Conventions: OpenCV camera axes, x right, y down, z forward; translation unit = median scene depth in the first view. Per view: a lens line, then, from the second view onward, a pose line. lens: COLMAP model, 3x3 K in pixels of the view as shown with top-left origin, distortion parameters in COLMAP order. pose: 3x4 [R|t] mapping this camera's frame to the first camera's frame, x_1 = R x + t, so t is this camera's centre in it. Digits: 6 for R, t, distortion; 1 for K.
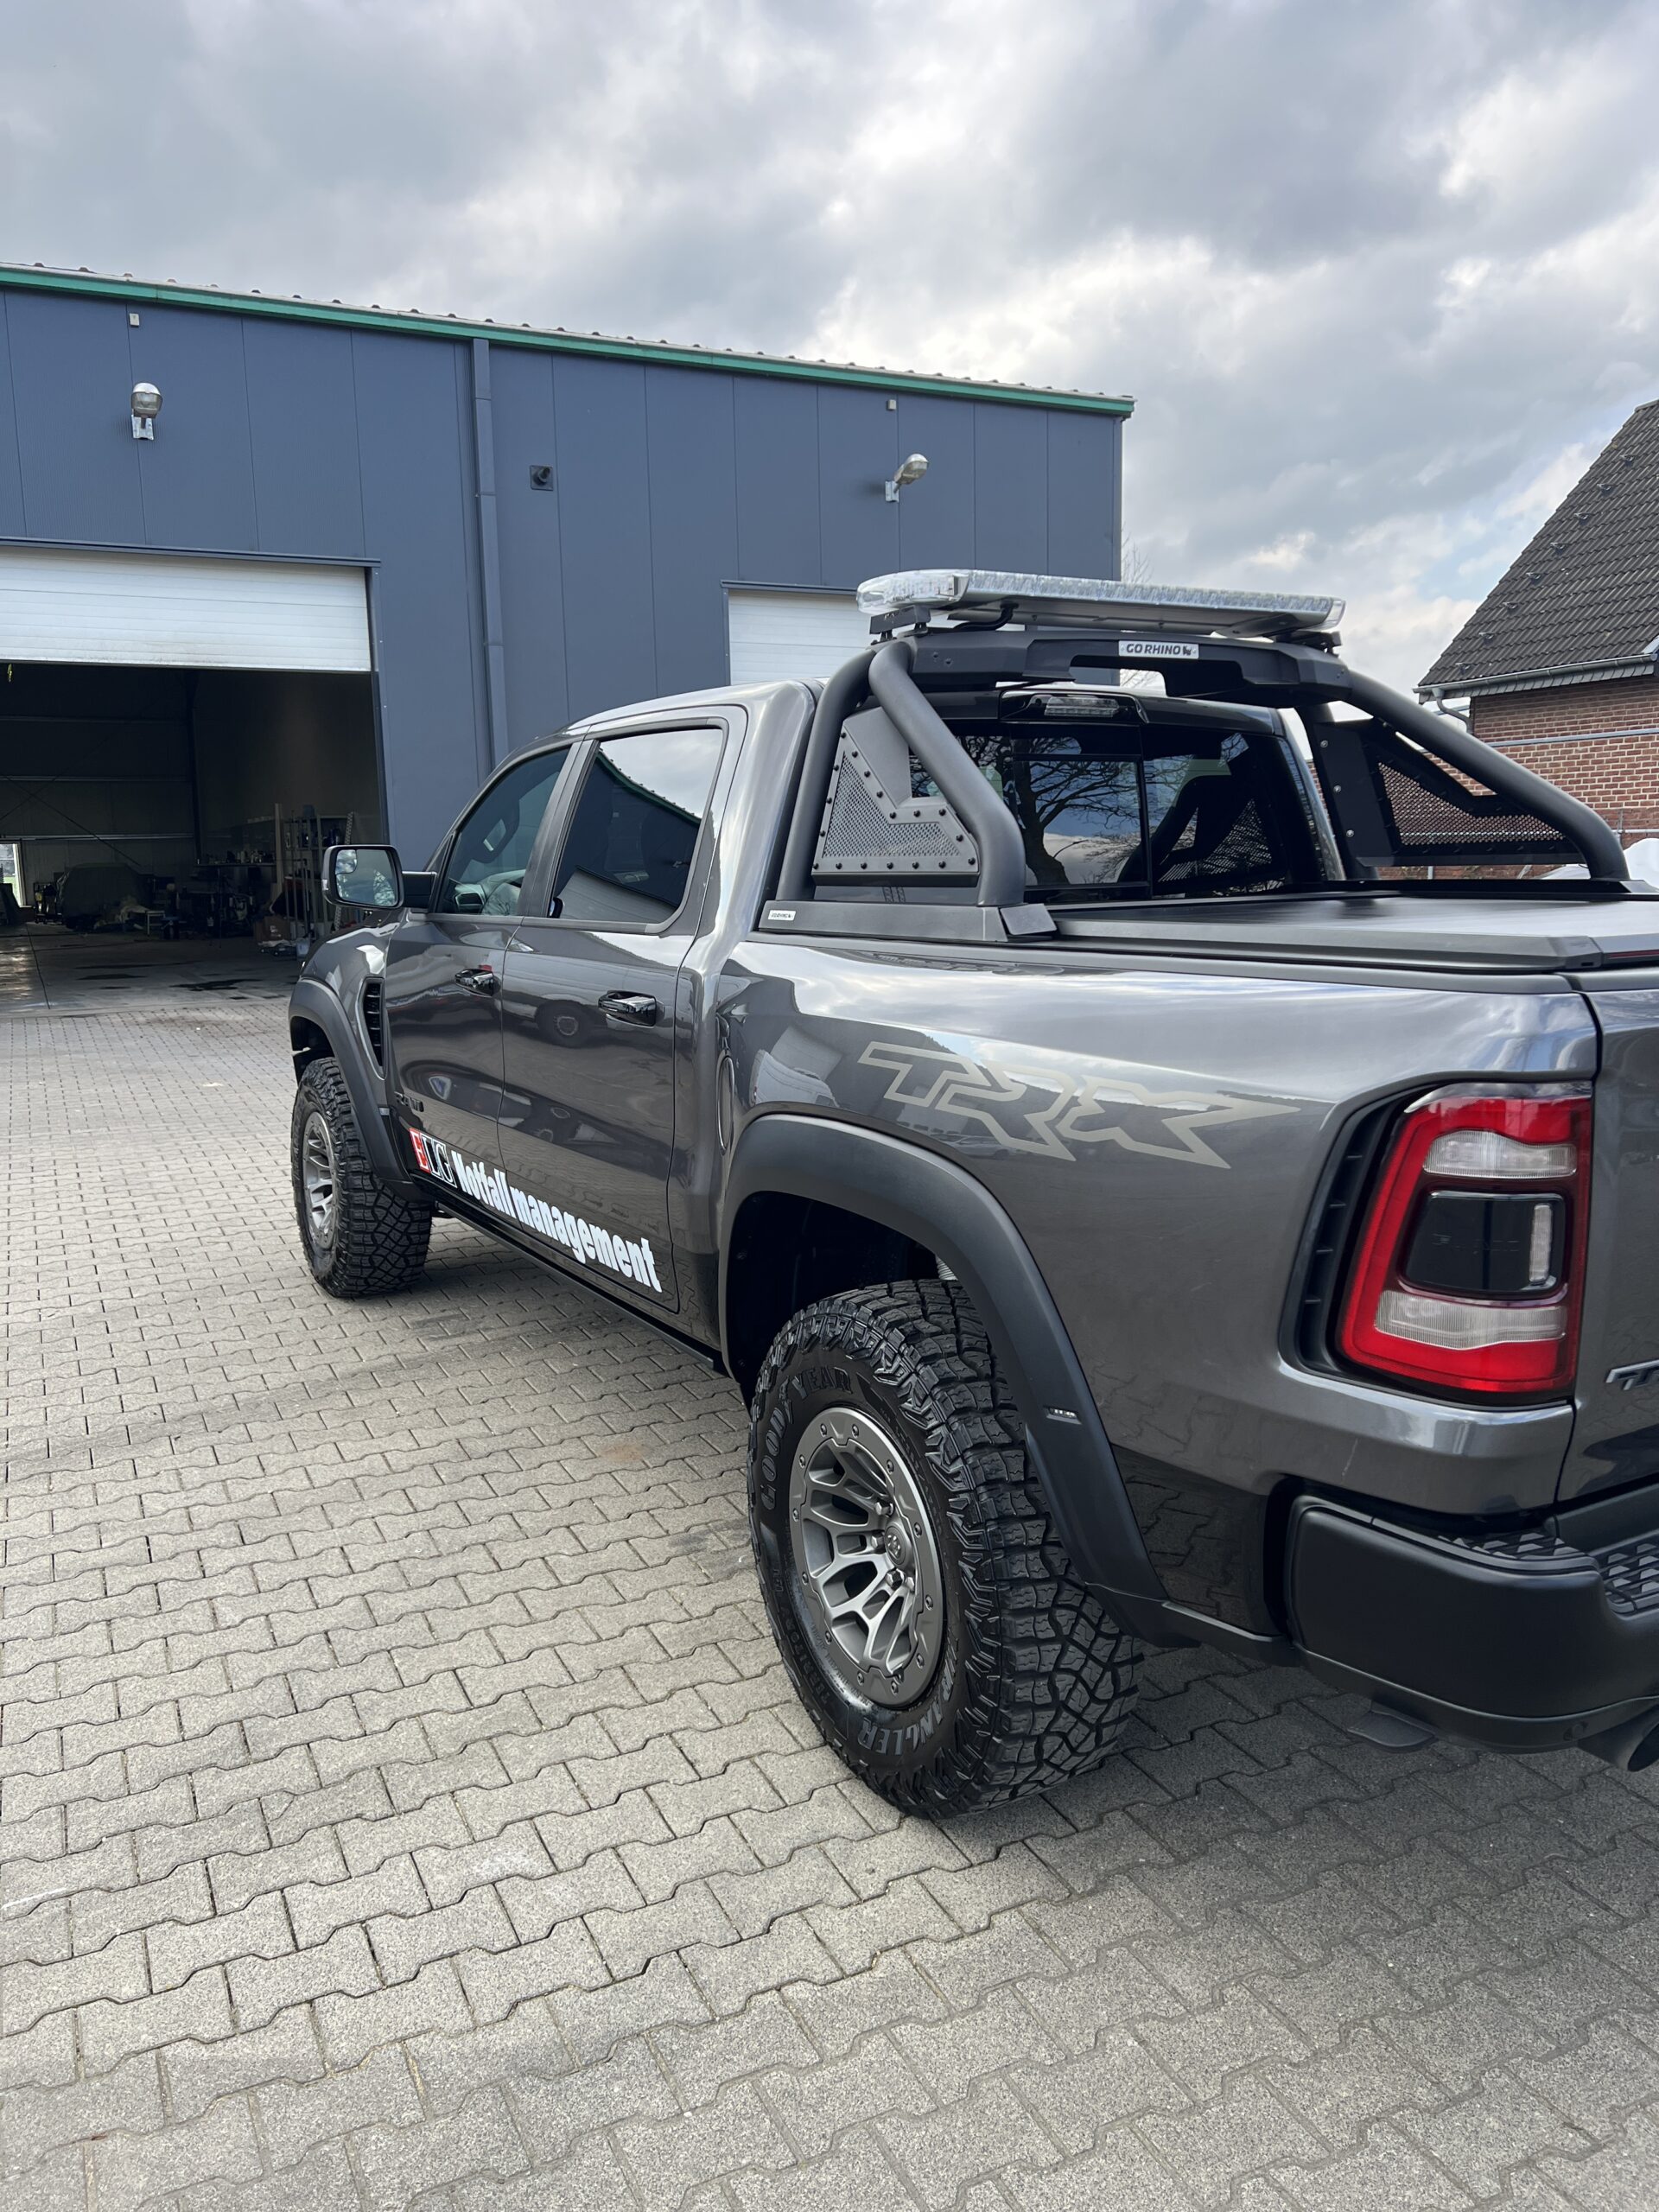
lens RADIAL K [[1668.0, 0, 836.5], [0, 1668.0, 1075.3], [0, 0, 1]] dist [0.029000, -0.002092]
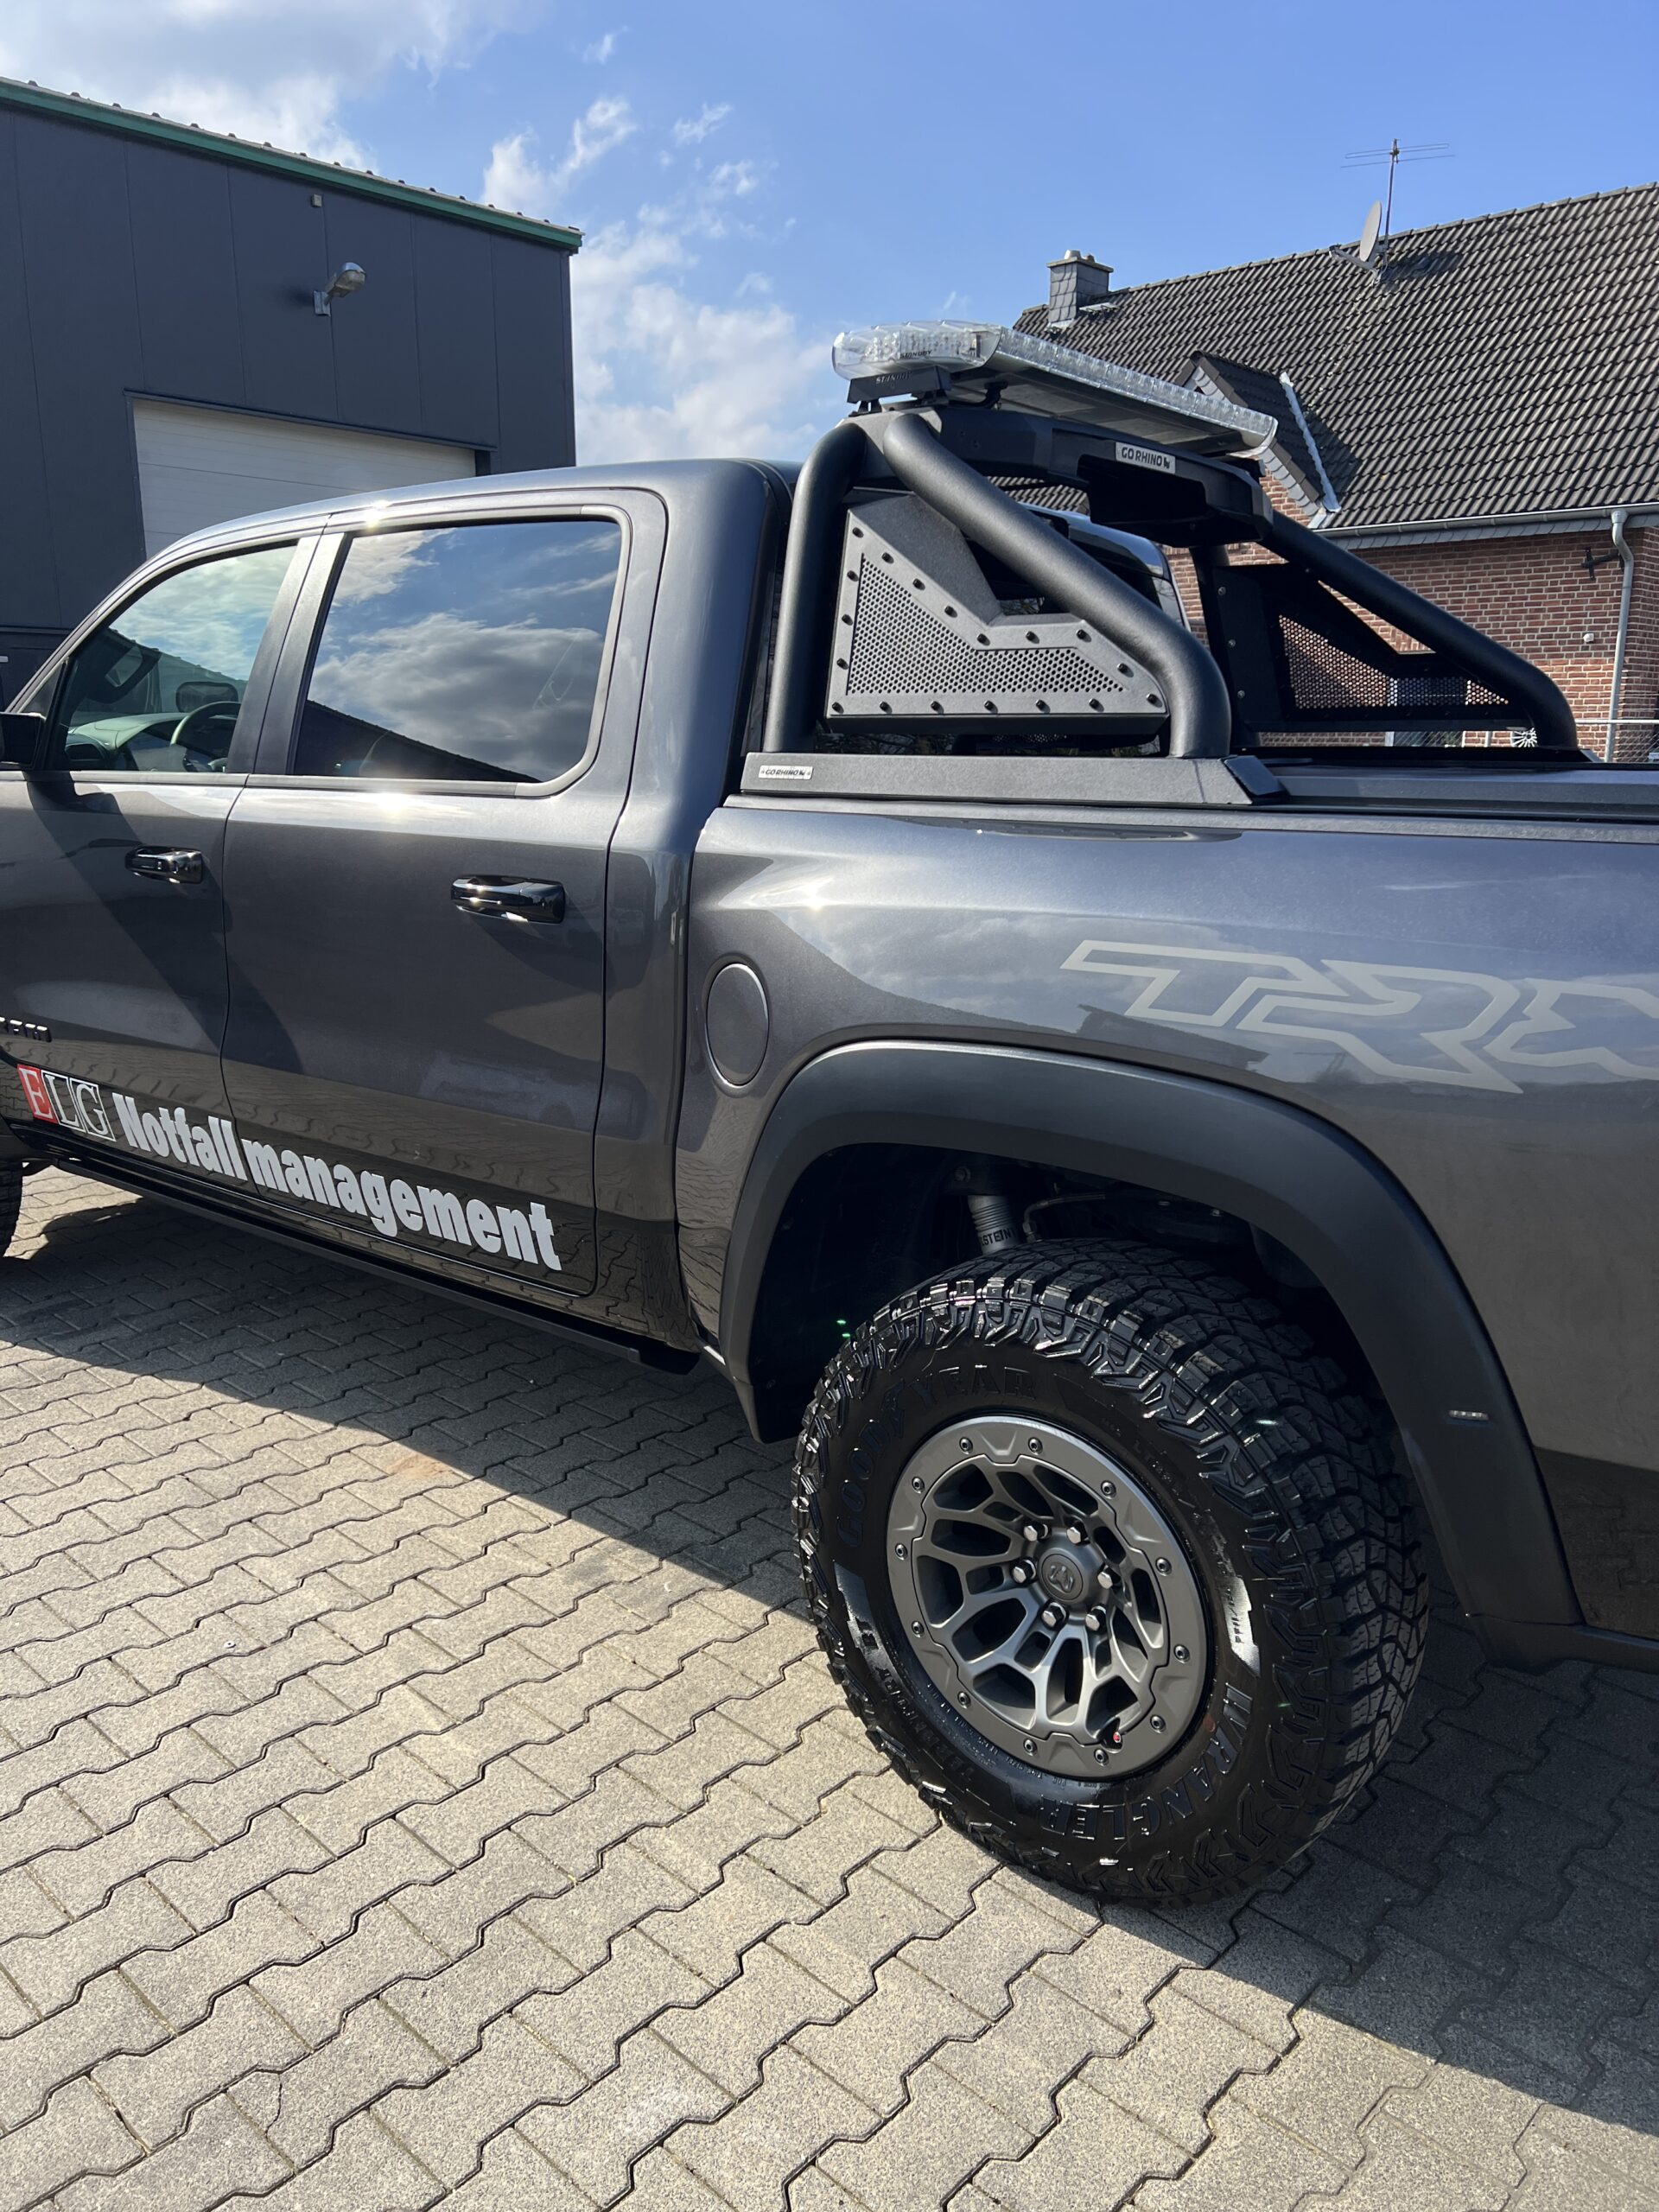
lens RADIAL K [[1658.1, 0, 829.5], [0, 1658.1, 1106.0], [0, 0, 1]] dist [0.007698, 0.006769]
pose [[0.931073, -0.057557, 0.360263, -0.262222], [0.025624, 0.995355, 0.092797, -0.013088], [-0.363931, -0.077169, 0.928224, 0.254993]]
